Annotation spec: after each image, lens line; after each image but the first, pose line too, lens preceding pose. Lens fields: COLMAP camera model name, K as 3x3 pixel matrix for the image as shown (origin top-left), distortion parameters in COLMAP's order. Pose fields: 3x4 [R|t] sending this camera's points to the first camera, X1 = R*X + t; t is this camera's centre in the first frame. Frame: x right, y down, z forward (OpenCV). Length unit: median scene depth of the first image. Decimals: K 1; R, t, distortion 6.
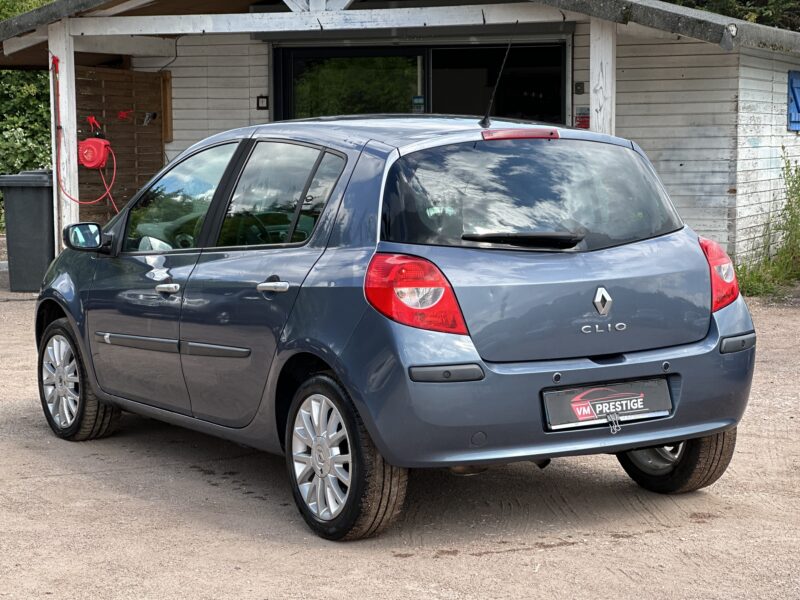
lens RADIAL K [[1758.3, 0, 401.2], [0, 1758.3, 298.1], [0, 0, 1]] dist [0.167841, 0.000000]
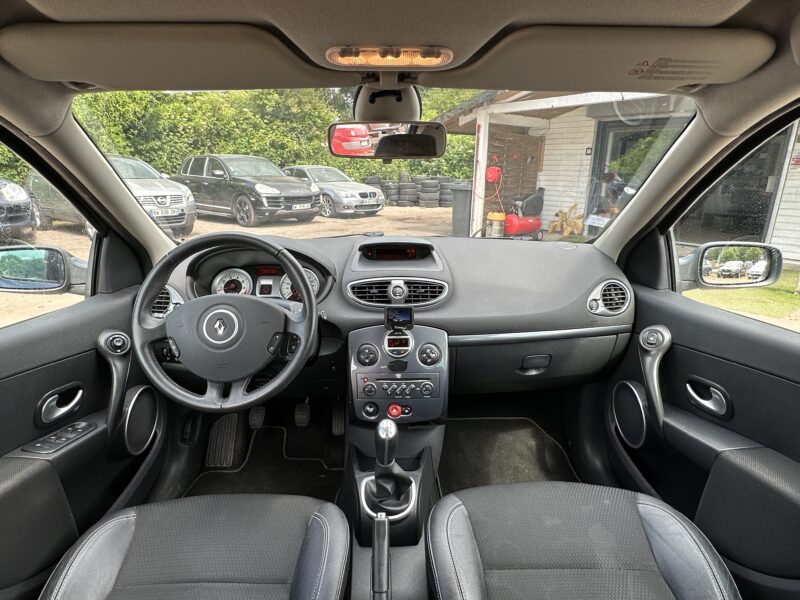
lens RADIAL K [[455.1, 0, 397.7], [0, 455.1, 308.6], [0, 0, 1]] dist [-0.014502, 0.003404]
pose [[0.875022, 0.159107, -0.457188, -0.013162], [-0.068577, 0.975660, 0.208292, -0.081697], [0.479201, -0.150908, 0.864635, 1.196110]]
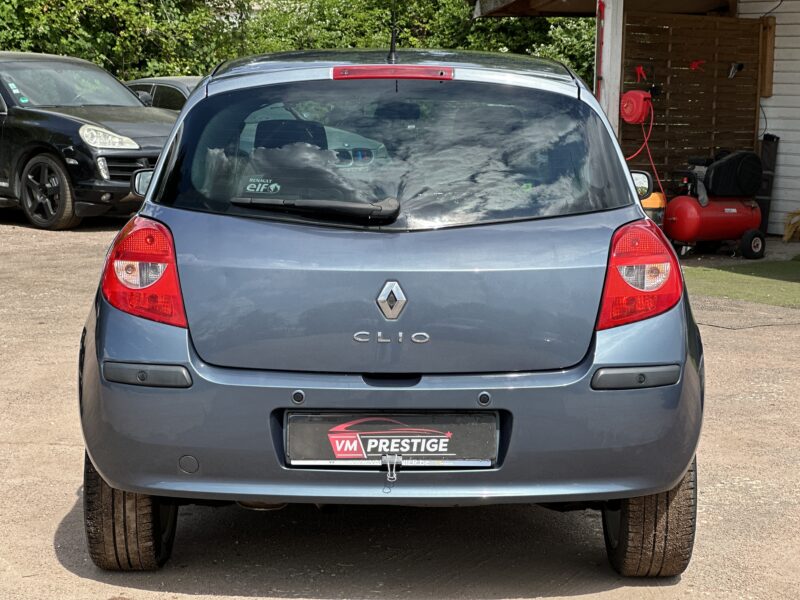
lens RADIAL K [[1758.3, 0, 396.7], [0, 1758.3, 301.7], [0, 0, 1]] dist [0.167841, 0.000000]
pose [[0.861502, 0.084409, -0.500688, 0.478911], [-0.072570, 0.996431, 0.043117, -0.029098], [0.502541, -0.000810, 0.864553, 0.366505]]
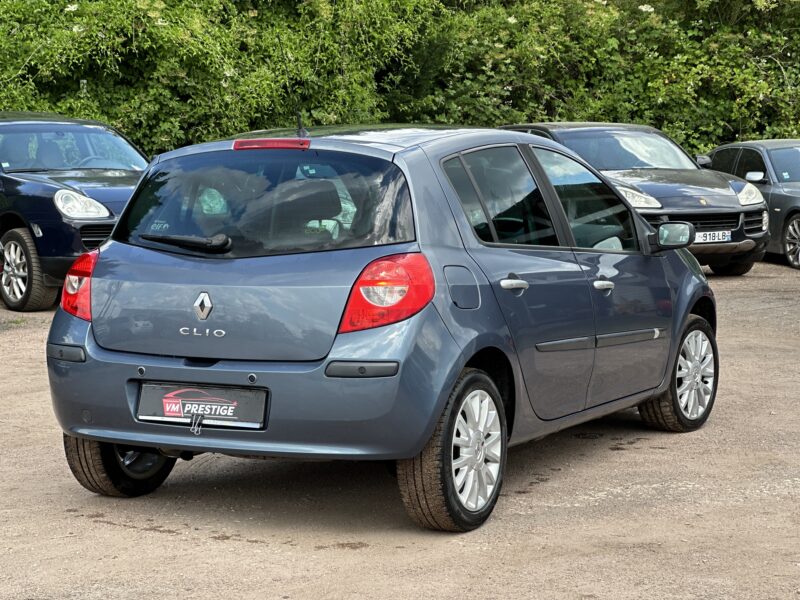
lens RADIAL K [[1758.3, 0, 398.3], [0, 1758.3, 301.5], [0, 0, 1]] dist [0.167841, 0.000000]
pose [[0.537598, 0.086519, -0.838751, 1.036688], [-0.087821, 0.995057, 0.046354, -0.058617], [0.838616, 0.048740, 0.542539, 0.530952]]
